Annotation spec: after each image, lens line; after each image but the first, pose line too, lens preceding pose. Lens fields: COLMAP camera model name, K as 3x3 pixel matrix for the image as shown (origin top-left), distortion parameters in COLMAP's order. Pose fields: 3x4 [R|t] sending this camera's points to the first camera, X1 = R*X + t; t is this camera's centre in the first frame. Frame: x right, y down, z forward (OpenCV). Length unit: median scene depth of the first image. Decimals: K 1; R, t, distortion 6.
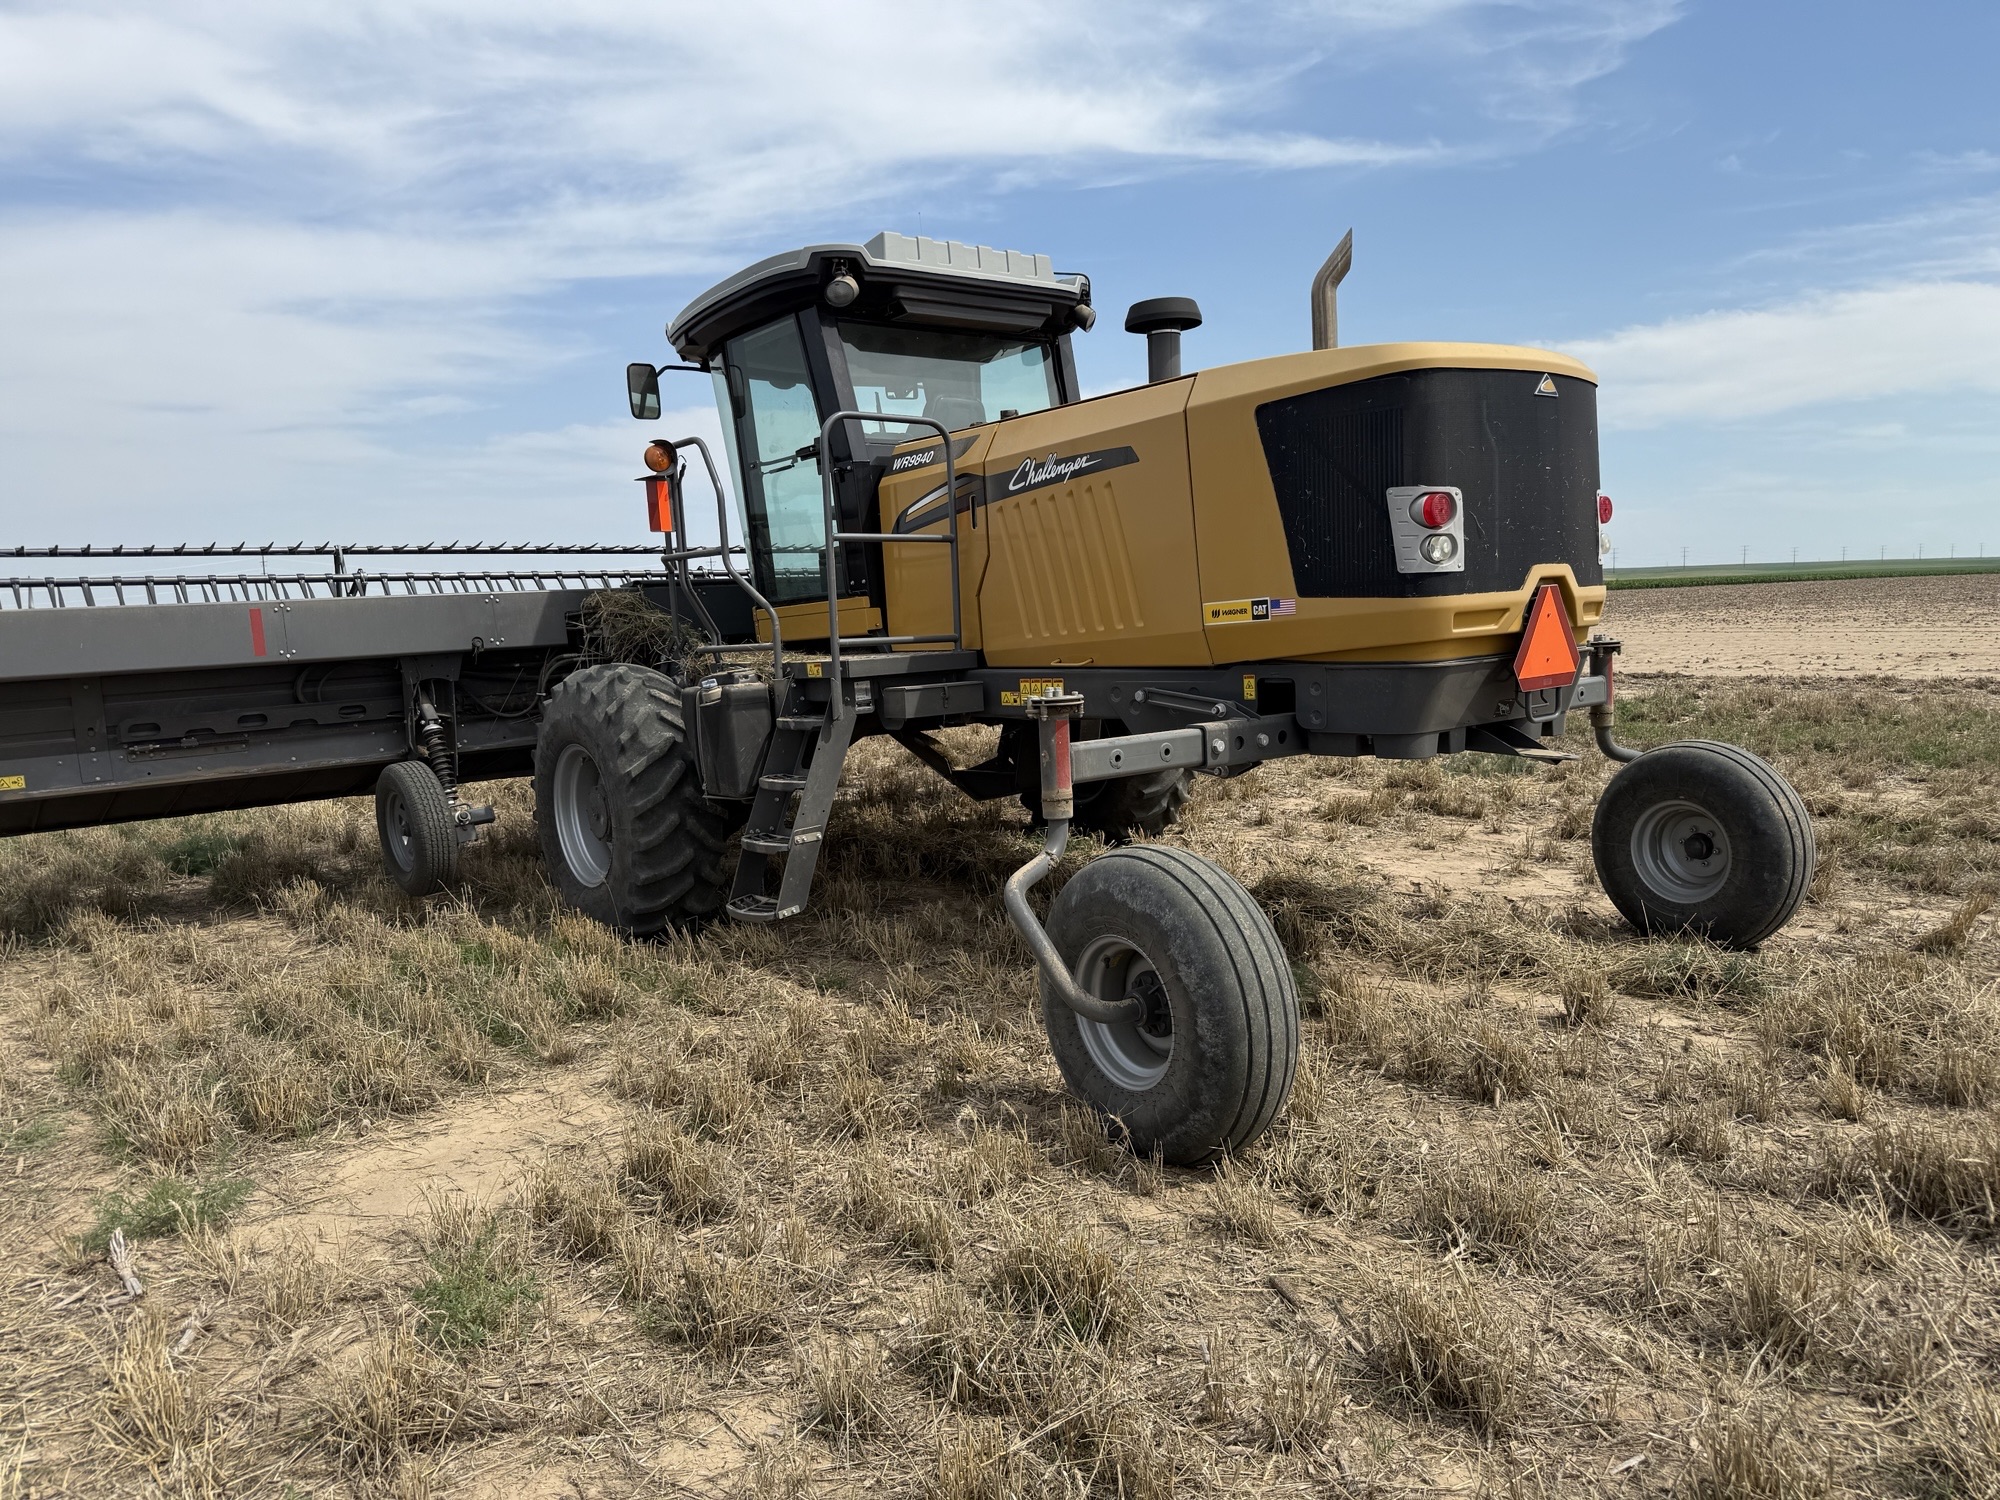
lens RADIAL K [[1485.8, 0, 958.4], [0, 1485.8, 790.4], [0, 0, 1]] dist [0.078037, -0.070787]
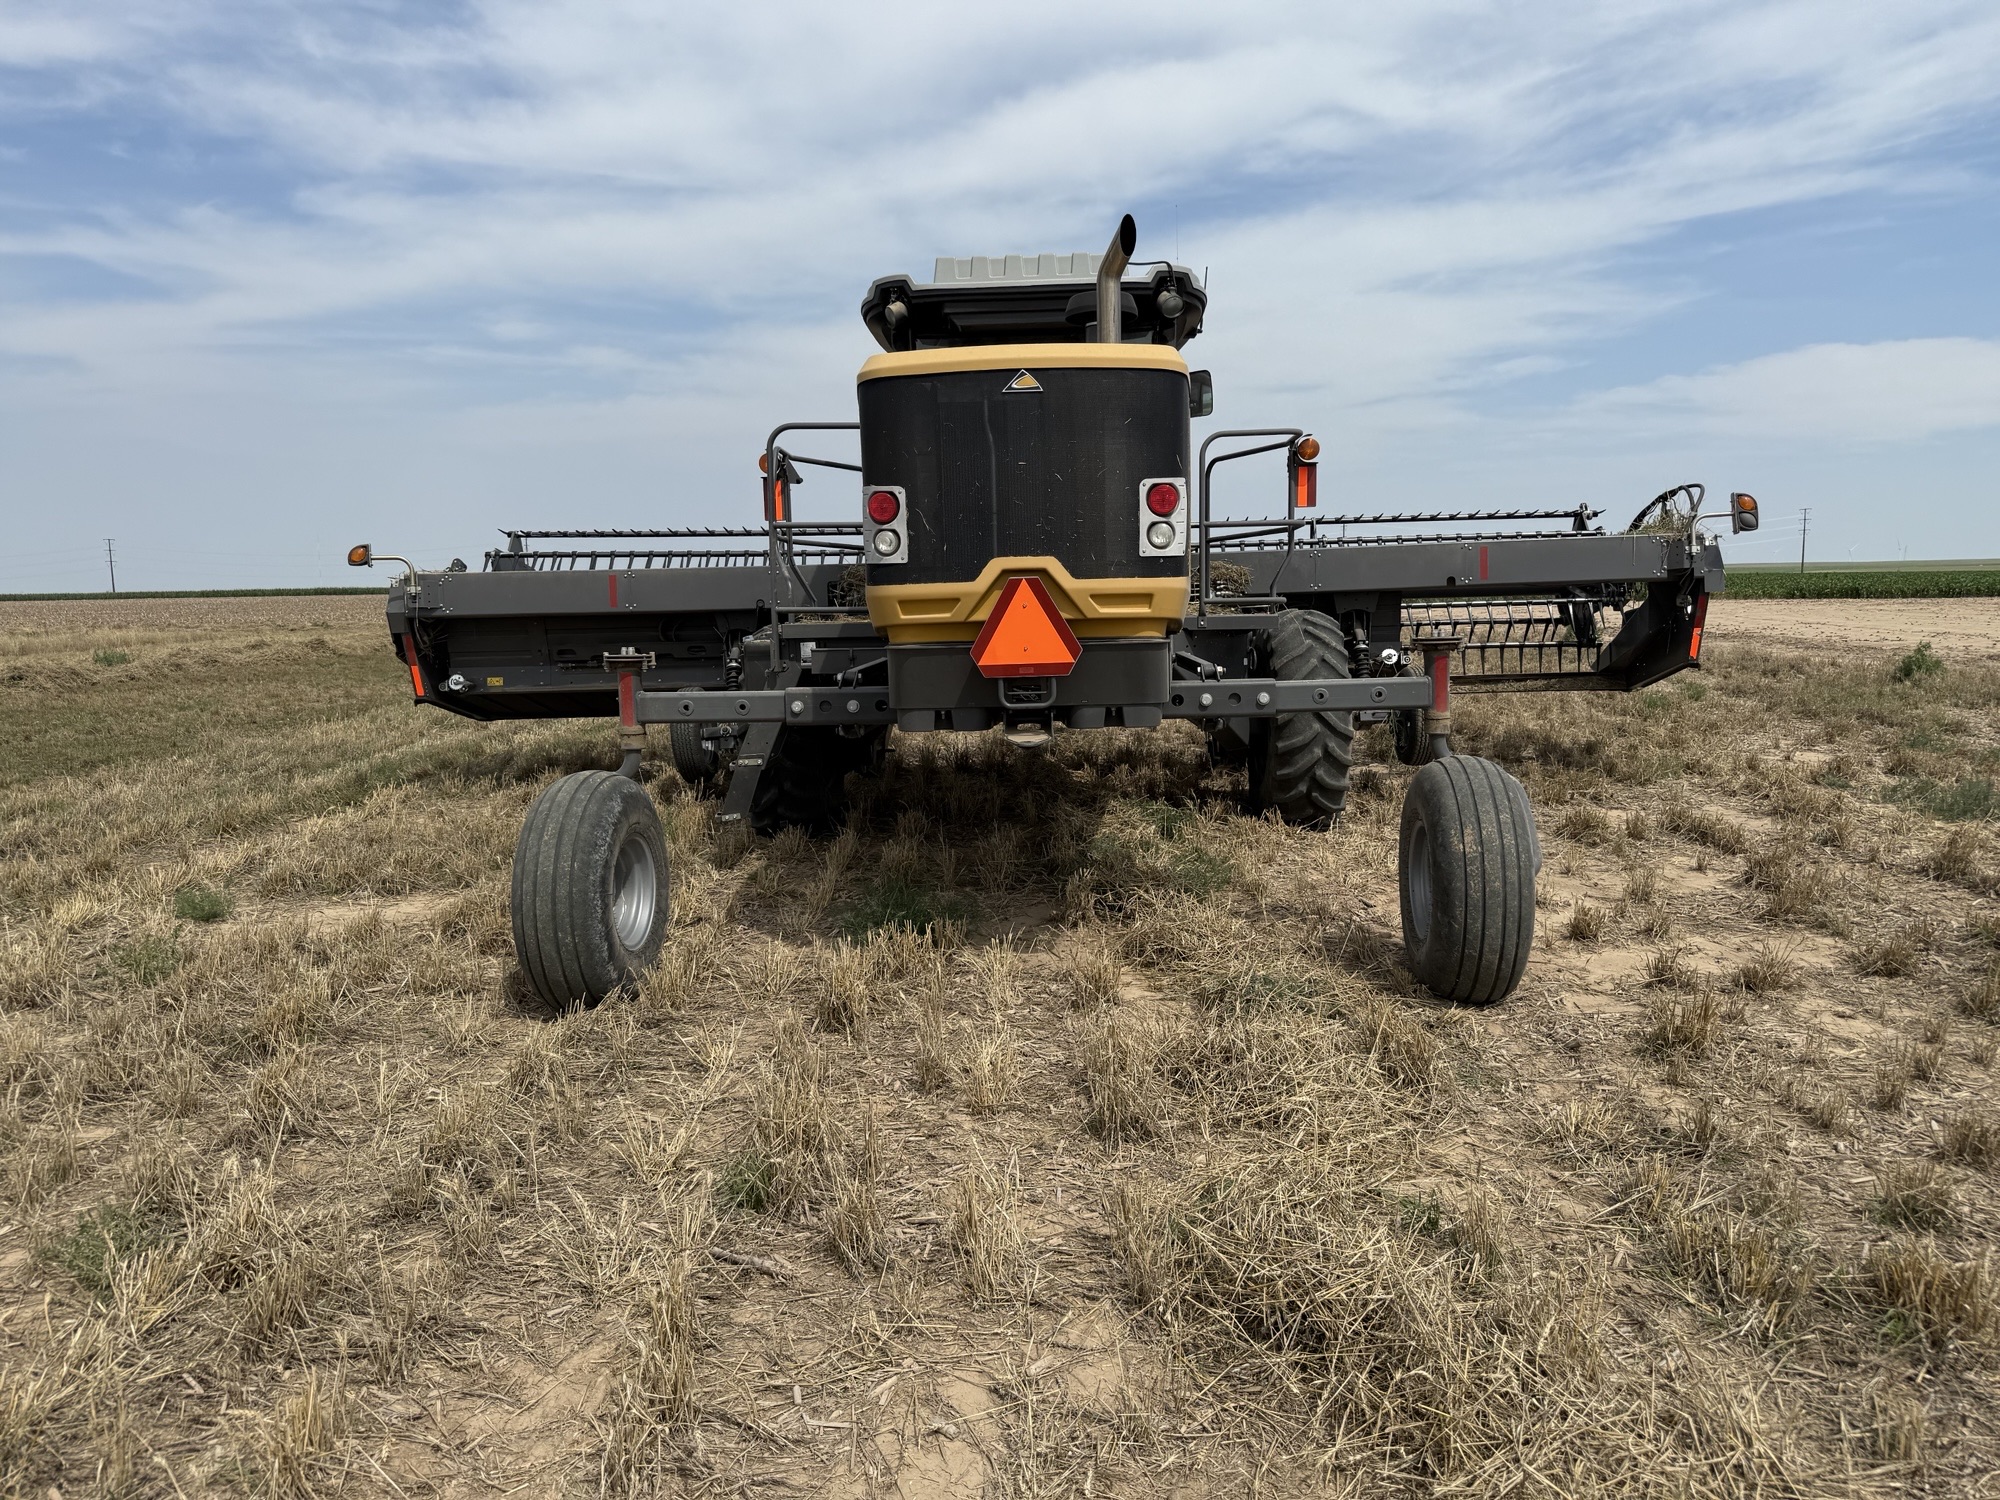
lens RADIAL K [[1505.4, 0, 1000.5], [0, 1505.4, 801.5], [0, 0, 1]] dist [0.009025, -0.004830]
pose [[0.759267, 0.116158, -0.640329, 0.068891], [-0.095447, 0.993178, 0.066990, -0.003268], [0.643742, 0.010254, 0.765174, 0.012350]]
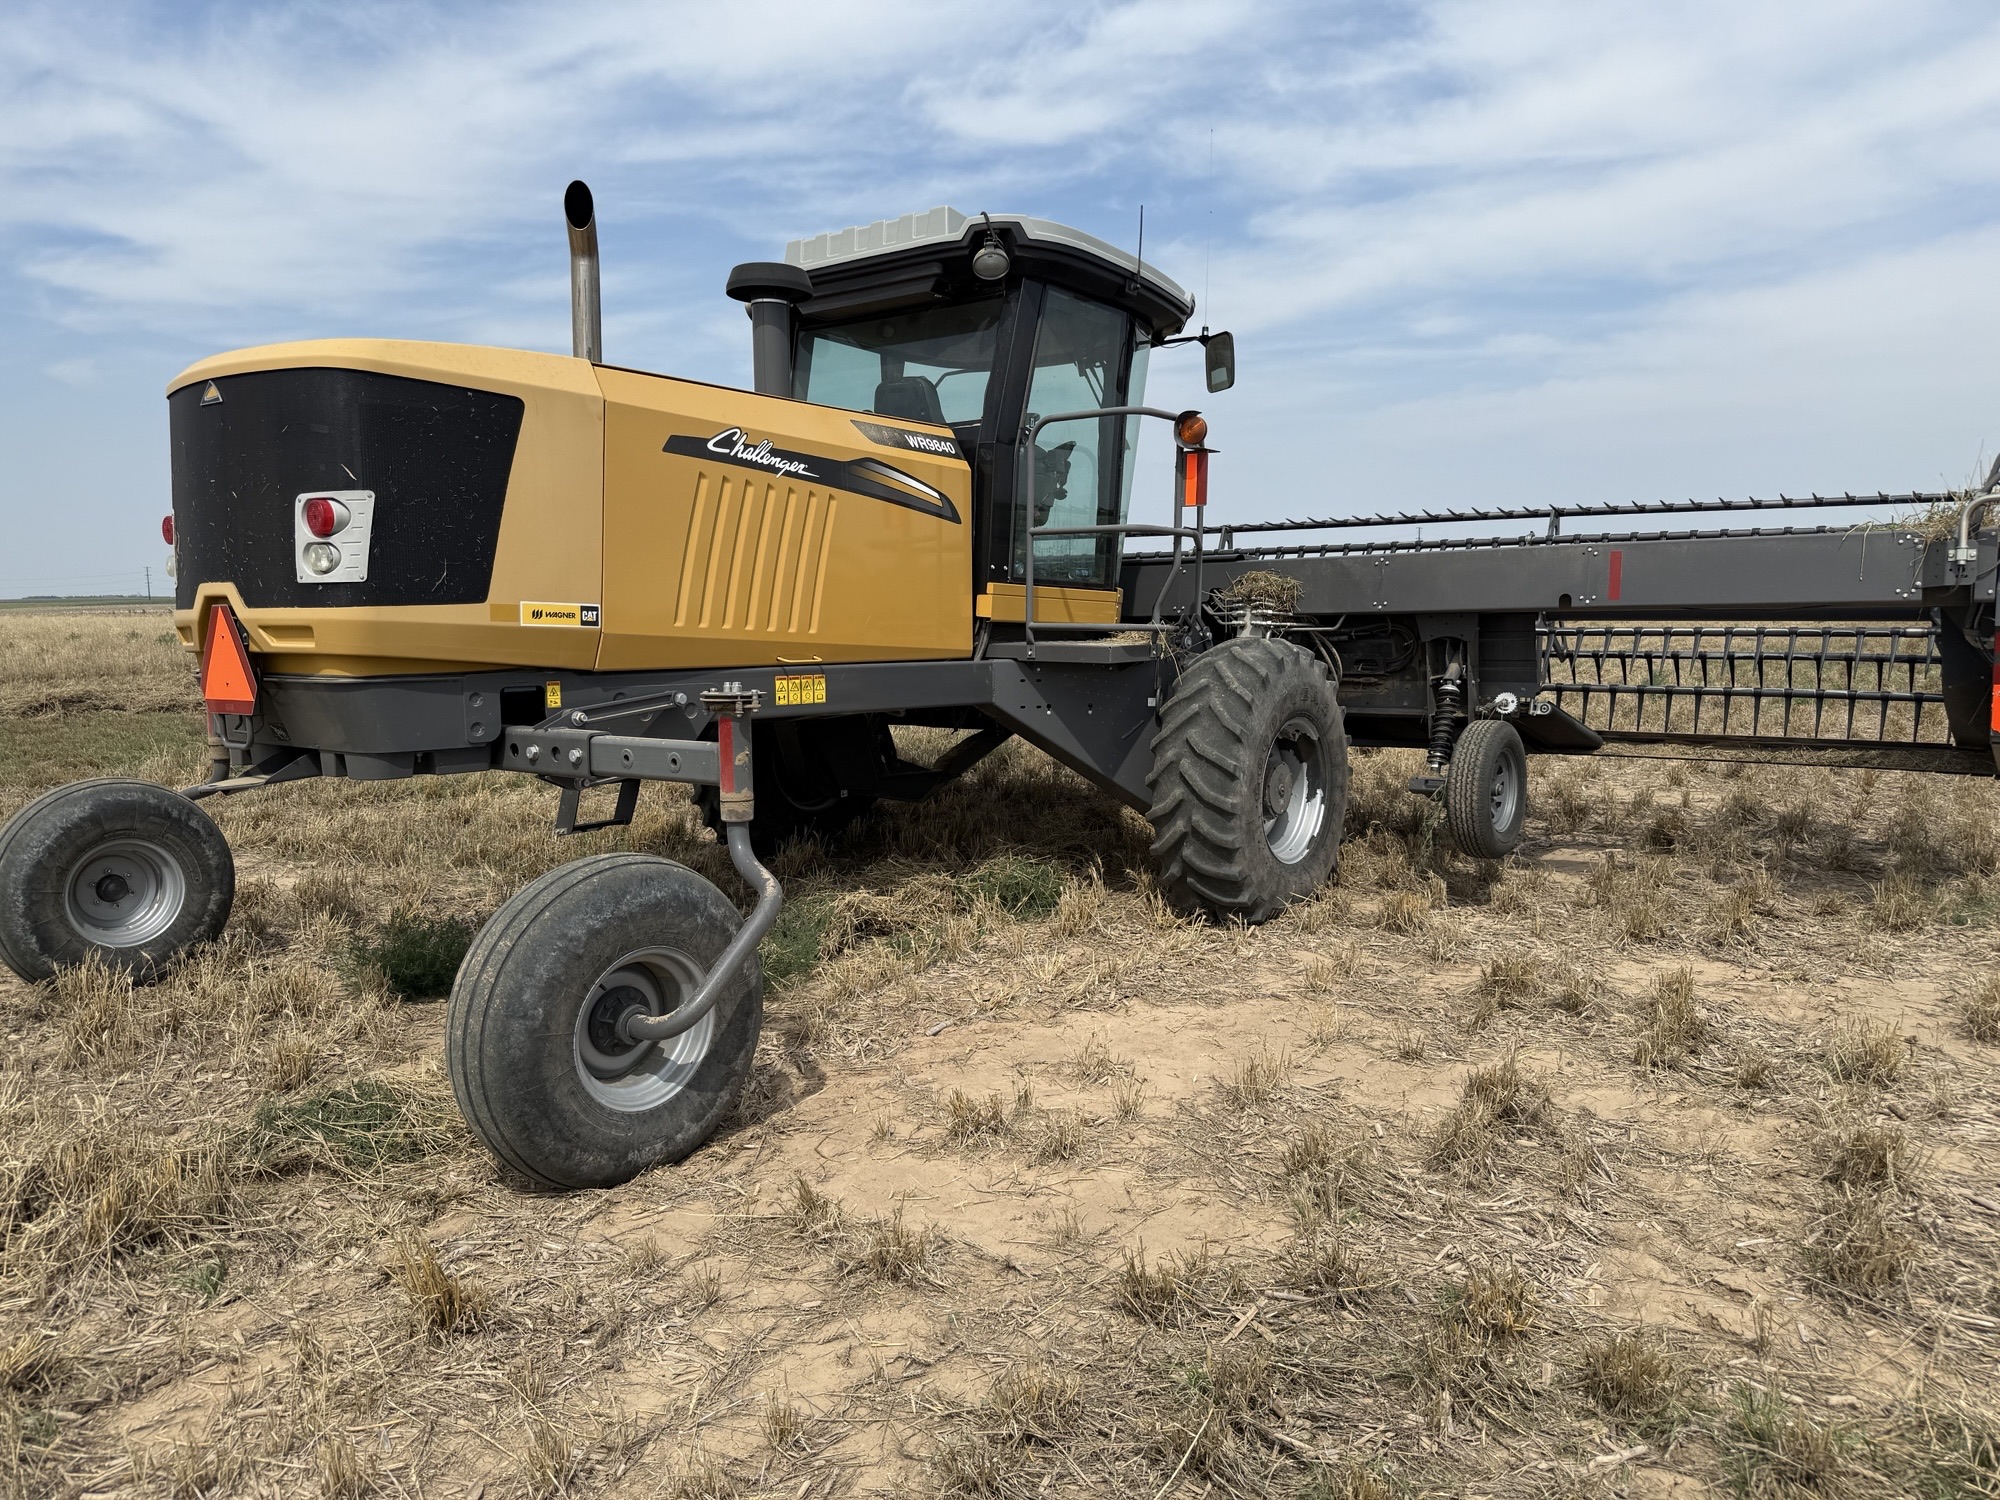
lens RADIAL K [[1480.2, 0, 1000.0], [0, 1480.2, 750.0], [0, 0, 1]] dist [0.067237, -0.076768]
pose [[0.246968, 0.139833, -0.958881, 0.091661], [-0.125895, 0.985777, 0.111330, -0.013727], [0.960811, 0.093224, 0.261060, 0.079441]]
